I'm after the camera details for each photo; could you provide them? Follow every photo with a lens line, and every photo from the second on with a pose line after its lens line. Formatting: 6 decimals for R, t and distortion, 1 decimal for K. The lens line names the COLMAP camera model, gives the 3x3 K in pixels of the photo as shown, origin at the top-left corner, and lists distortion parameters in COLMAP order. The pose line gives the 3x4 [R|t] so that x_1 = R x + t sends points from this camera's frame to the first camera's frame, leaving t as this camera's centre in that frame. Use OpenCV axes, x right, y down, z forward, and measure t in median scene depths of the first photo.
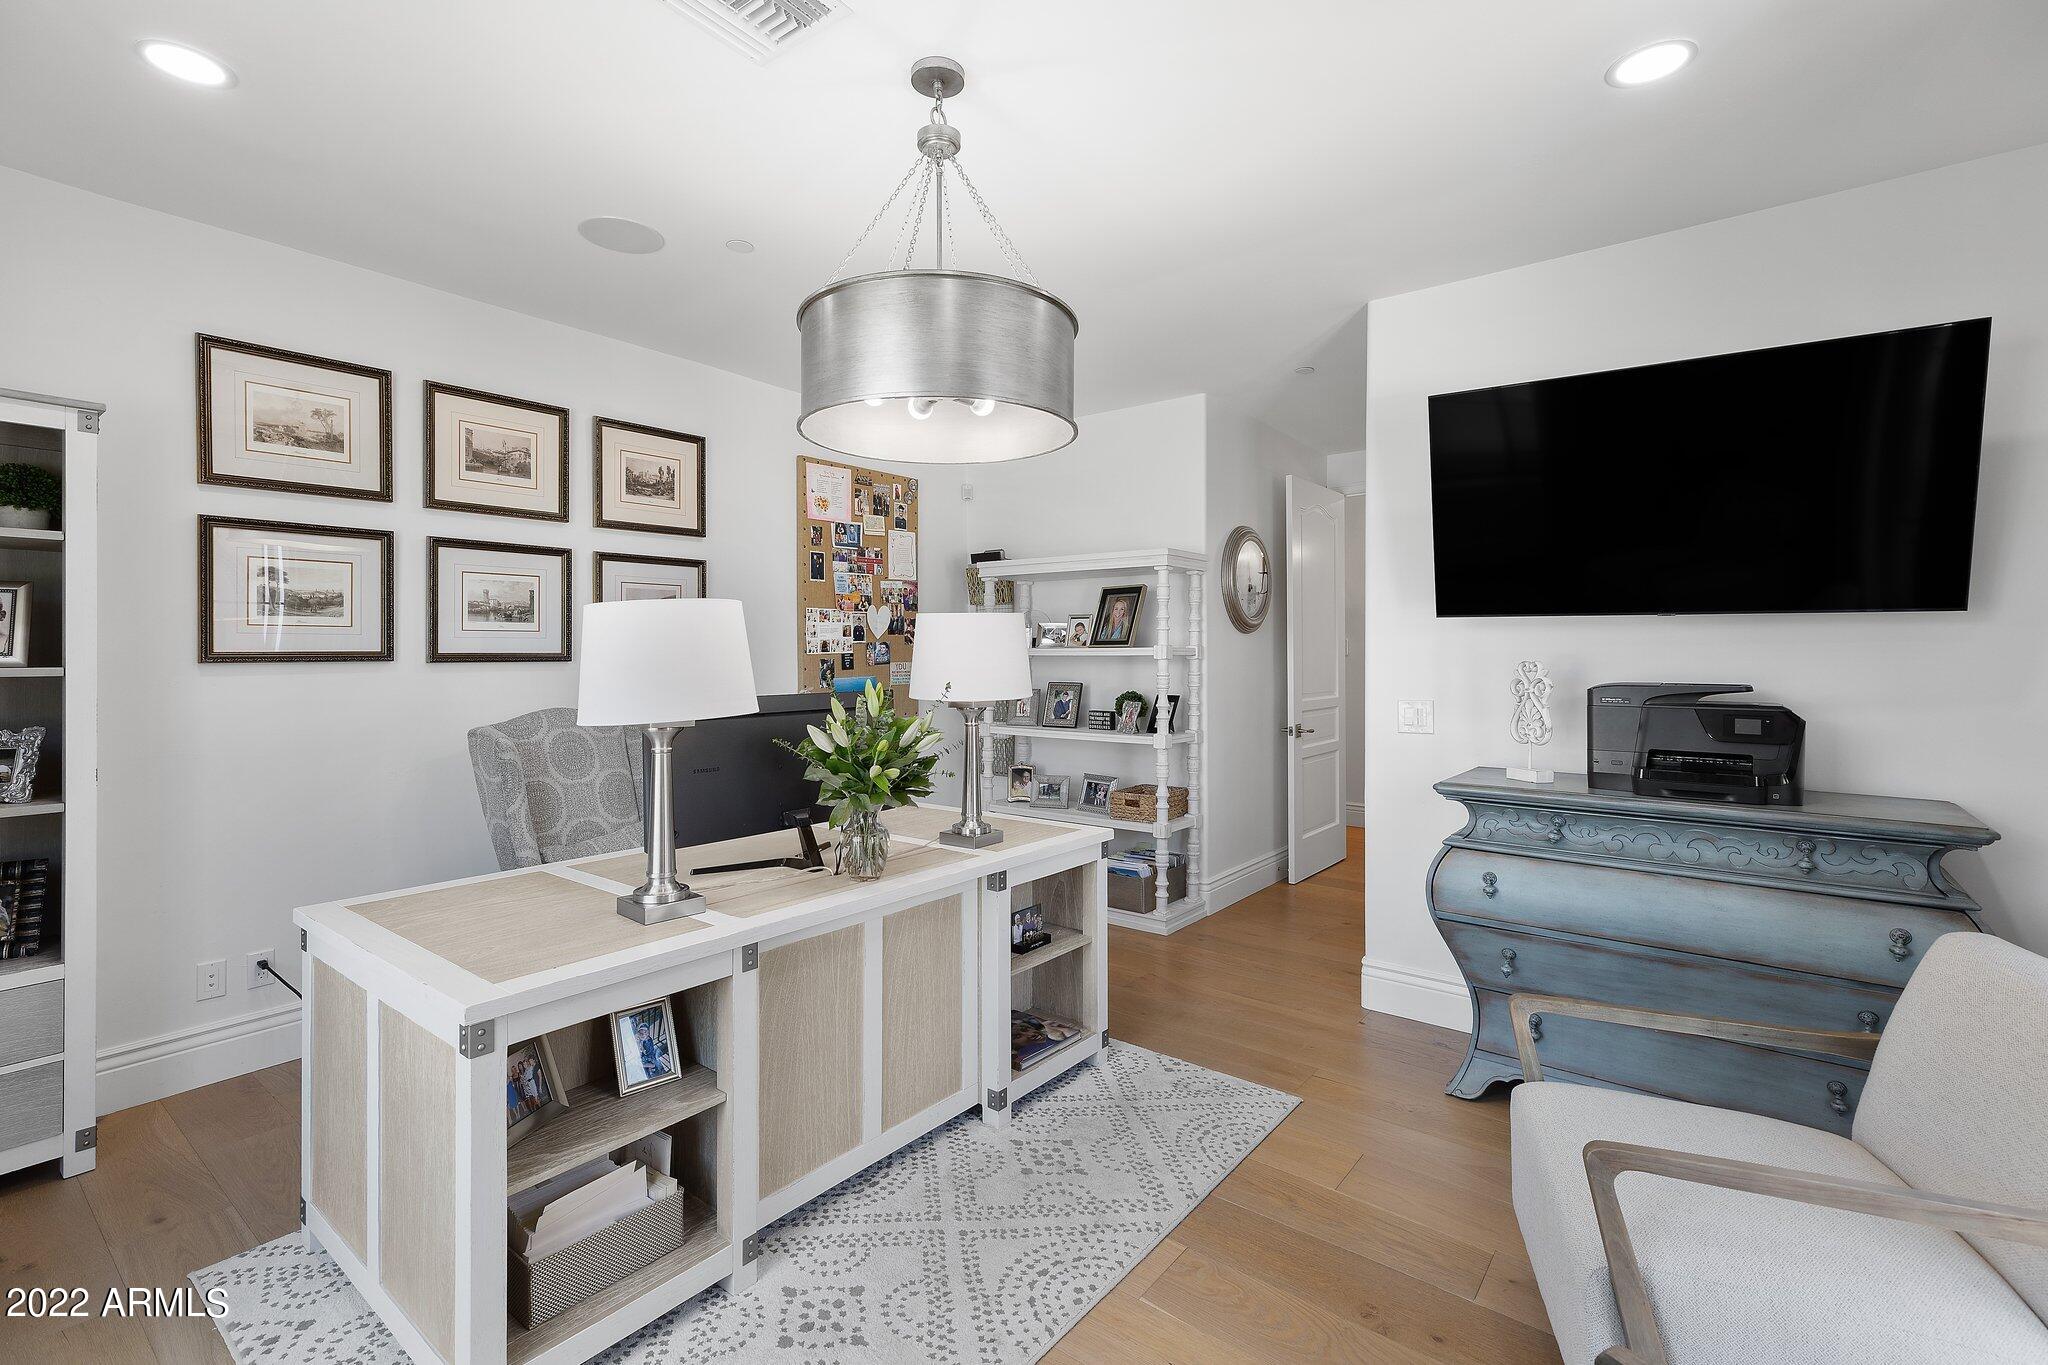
lens RADIAL K [[918.6, 0, 1001.1], [0, 918.6, 645.5], [0, 0, 1]] dist [-0.002347, 0.000021]
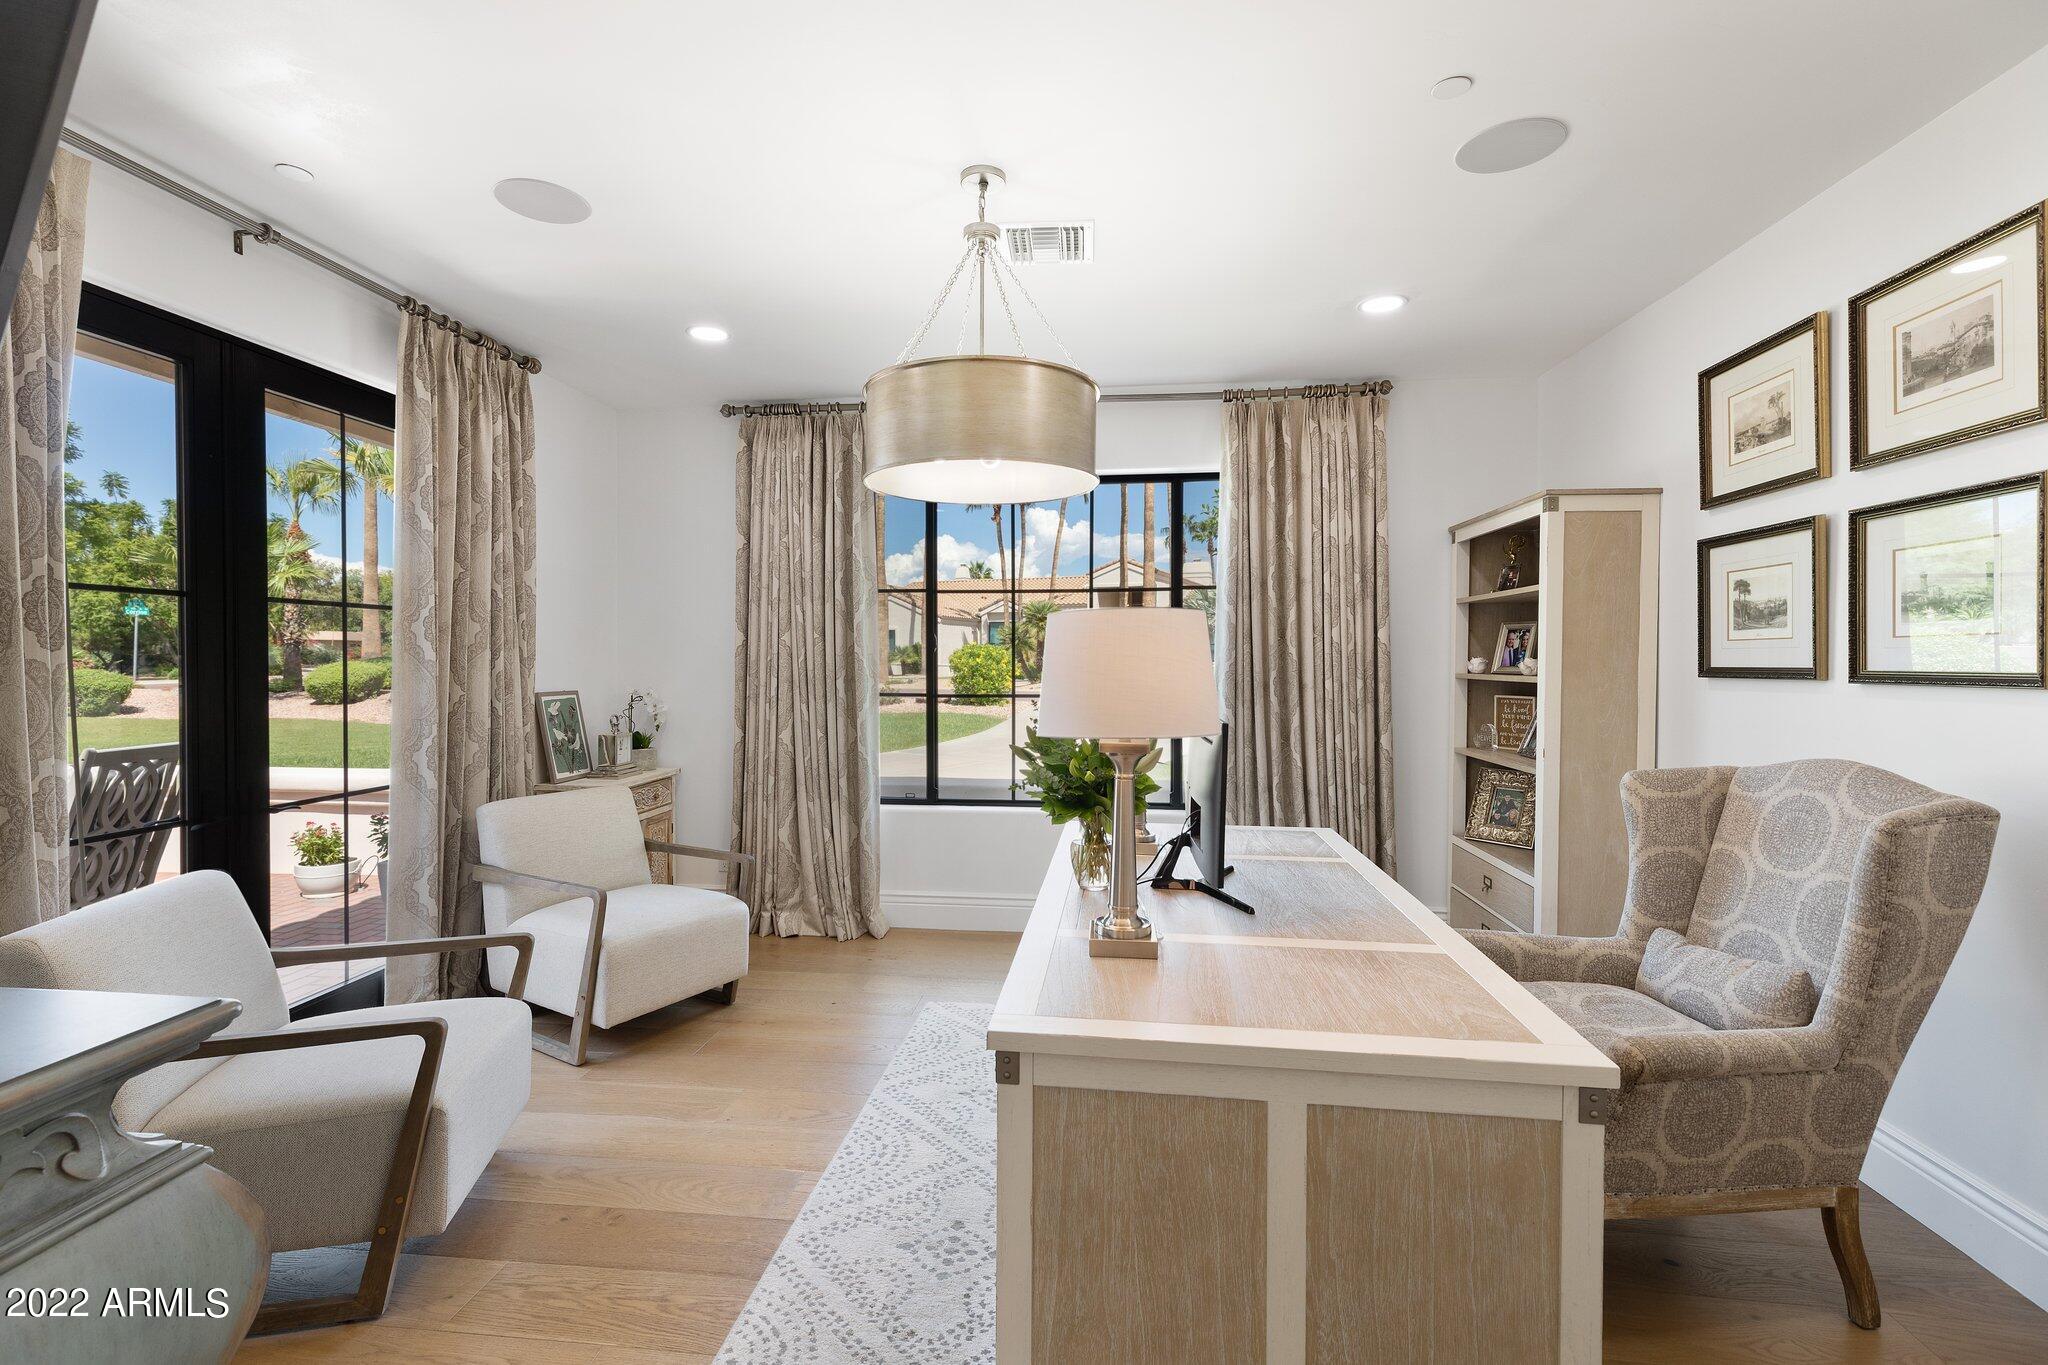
lens RADIAL K [[918.6, 0, 1018.1], [0, 918.6, 670.6], [0, 0, 1]] dist [-0.002347, 0.000021]
pose [[-0.842886, 0.003328, -0.538082, 0.352973], [0.000573, 0.999986, 0.005288, 0.005027], [0.538092, 0.004149, -0.842876, 1.346417]]
